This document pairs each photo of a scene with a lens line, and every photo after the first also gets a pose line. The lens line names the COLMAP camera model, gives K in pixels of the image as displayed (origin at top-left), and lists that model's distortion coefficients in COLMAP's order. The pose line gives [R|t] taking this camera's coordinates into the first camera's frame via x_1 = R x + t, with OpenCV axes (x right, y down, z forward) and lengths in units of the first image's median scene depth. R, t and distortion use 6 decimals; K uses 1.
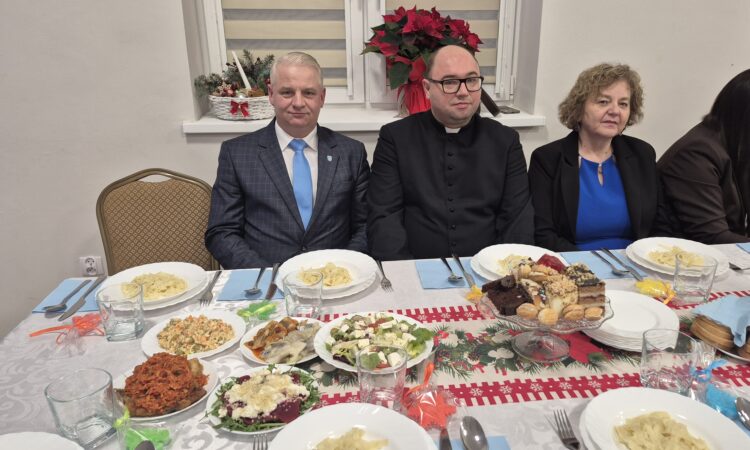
lens RADIAL K [[539.1, 0, 399.1], [0, 539.1, 227.9], [0, 0, 1]] dist [0.069463, -0.000498]
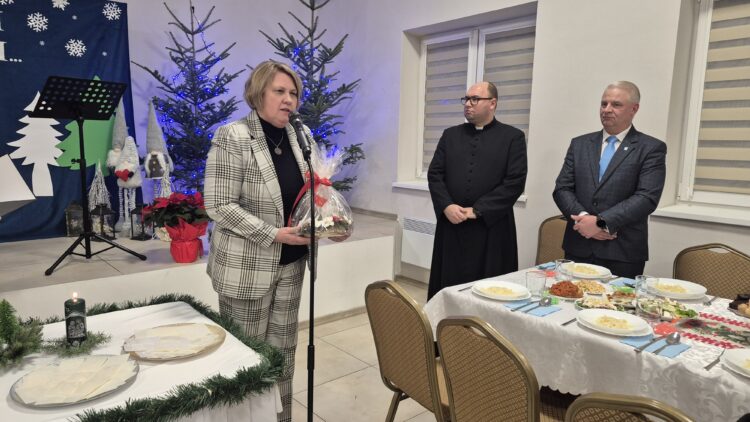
lens RADIAL K [[519.6, 0, 379.7], [0, 519.6, 210.6], [0, 0, 1]] dist [0.064398, -0.068601]
pose [[0.557969, 0.128525, -0.819849, 0.485406], [-0.300525, 0.952172, -0.055261, 0.153848], [0.773534, 0.277219, 0.569907, -0.538395]]
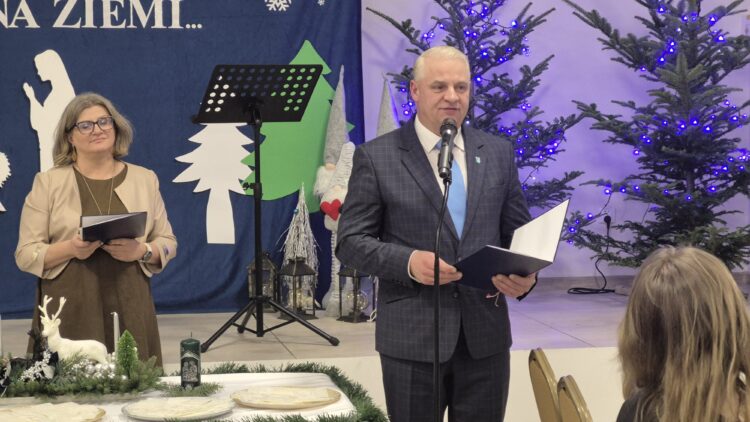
lens RADIAL K [[1610.7, 0, 375.3], [0, 1610.7, 212.2], [0, 0, 1]] dist [-0.010587, 1.090860]
pose [[0.067255, 0.069279, -0.995328, 1.945289], [-0.329207, 0.943259, 0.043410, 0.018424], [0.941859, 0.324750, 0.086246, -0.397489]]
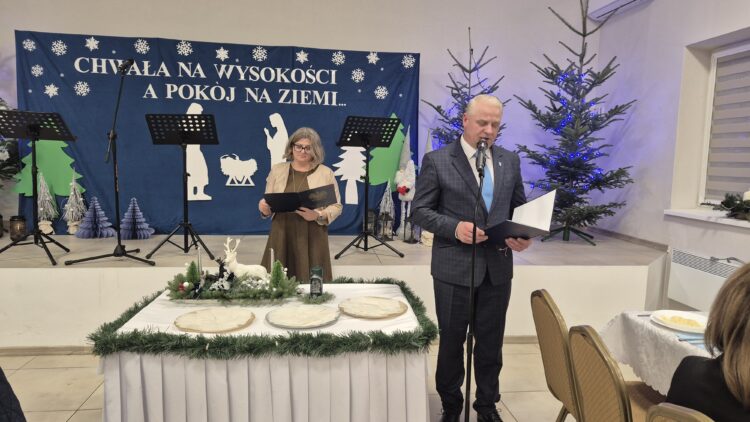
lens RADIAL K [[515.8, 0, 382.9], [0, 515.8, 208.7], [0, 0, 1]] dist [0.115777, -0.150037]
pose [[0.006789, 0.104606, -0.994491, 0.765926], [-0.359696, 0.928202, 0.095178, 0.082764], [0.933045, 0.357069, 0.043928, -0.342607]]
